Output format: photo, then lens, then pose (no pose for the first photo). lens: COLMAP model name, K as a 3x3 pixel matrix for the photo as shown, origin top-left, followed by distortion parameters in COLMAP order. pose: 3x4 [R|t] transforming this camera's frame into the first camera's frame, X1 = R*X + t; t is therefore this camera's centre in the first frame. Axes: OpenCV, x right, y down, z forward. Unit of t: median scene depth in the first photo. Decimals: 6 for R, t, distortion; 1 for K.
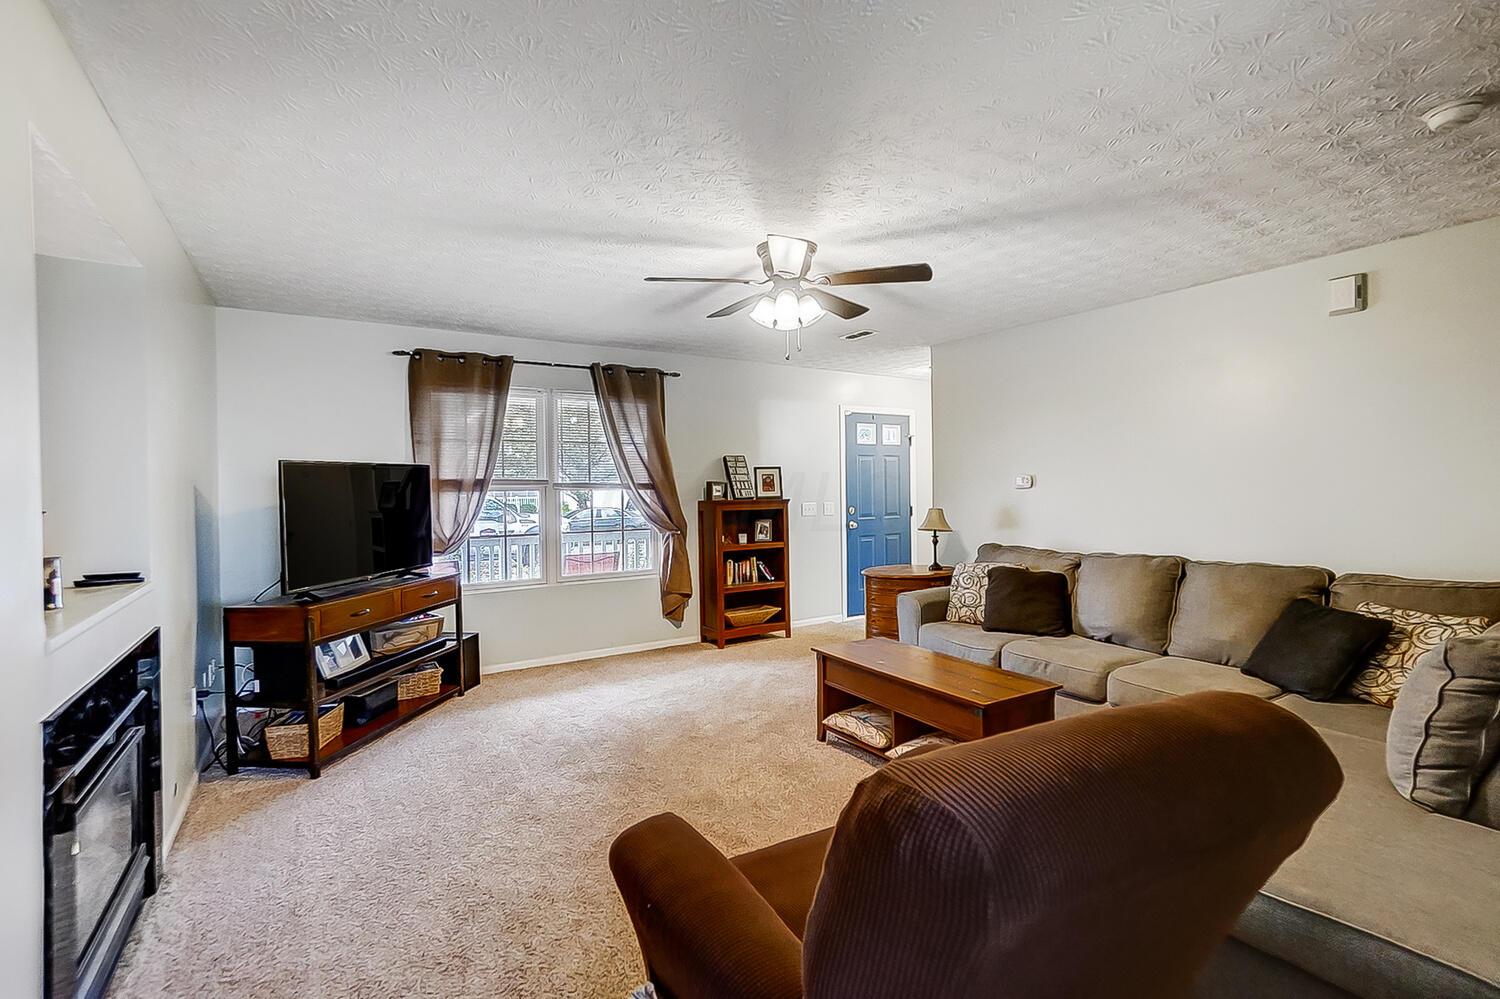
lens RADIAL K [[664.9, 0, 745.8], [0, 664.9, 485.4], [0, 0, 1]] dist [-0.002521, 0.011198]
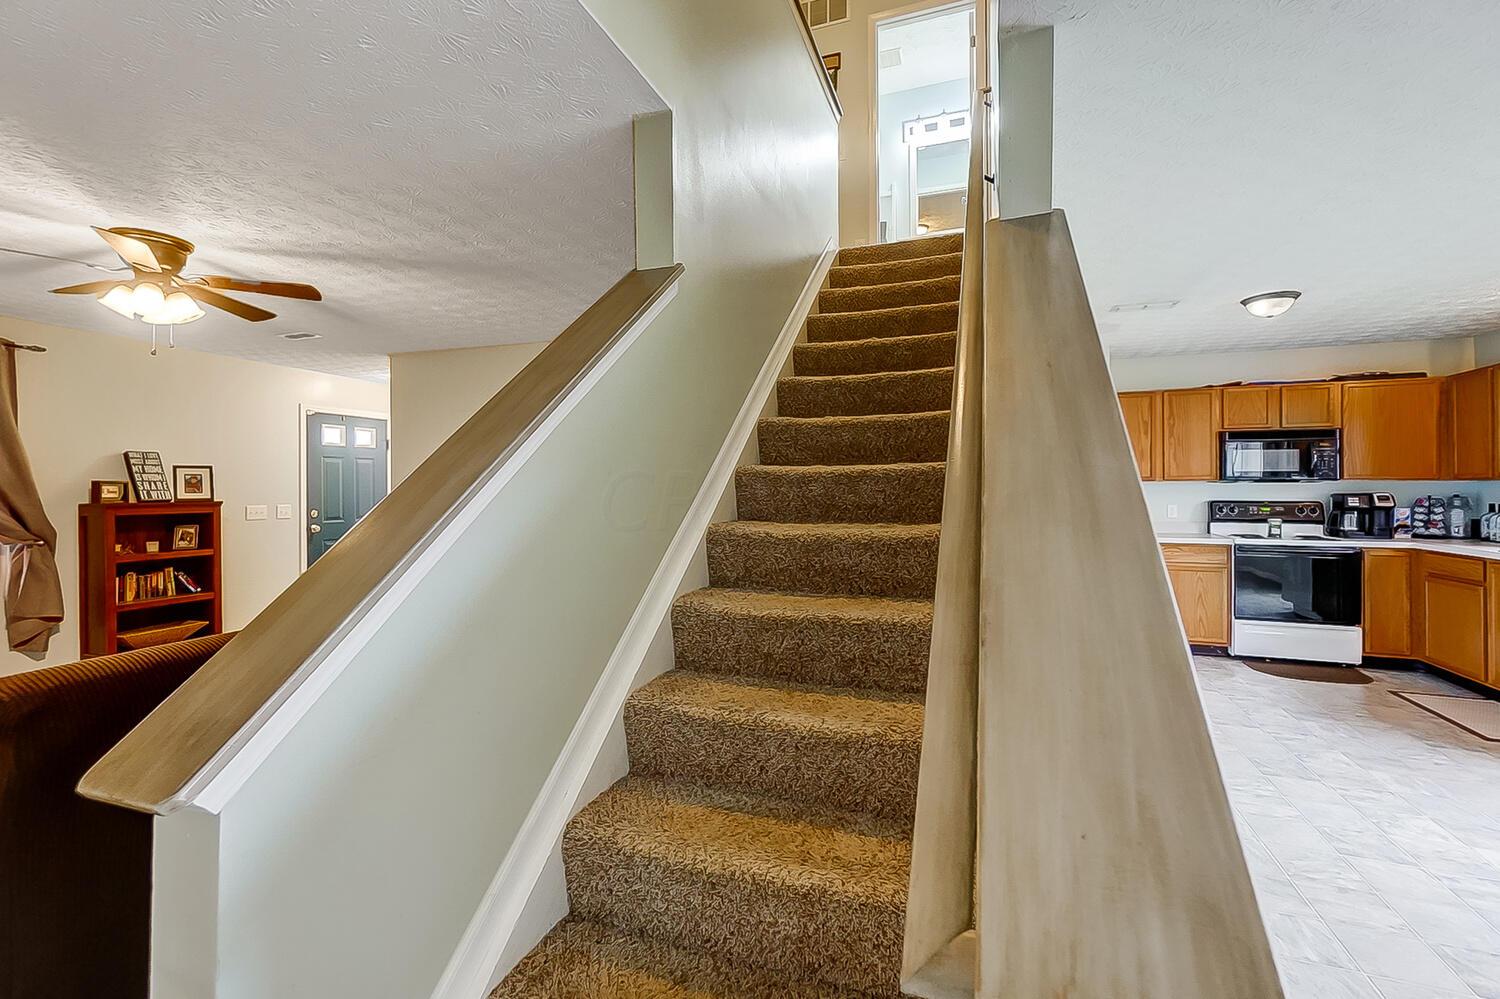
lens RADIAL K [[664.9, 0, 745.8], [0, 664.9, 485.4], [0, 0, 1]] dist [-0.002521, 0.011198]
pose [[0.811905, 0.011693, 0.583672, 0.114710], [-0.008117, 0.999929, -0.008741, 0.000481], [-0.583733, 0.002359, 0.811942, -0.167511]]
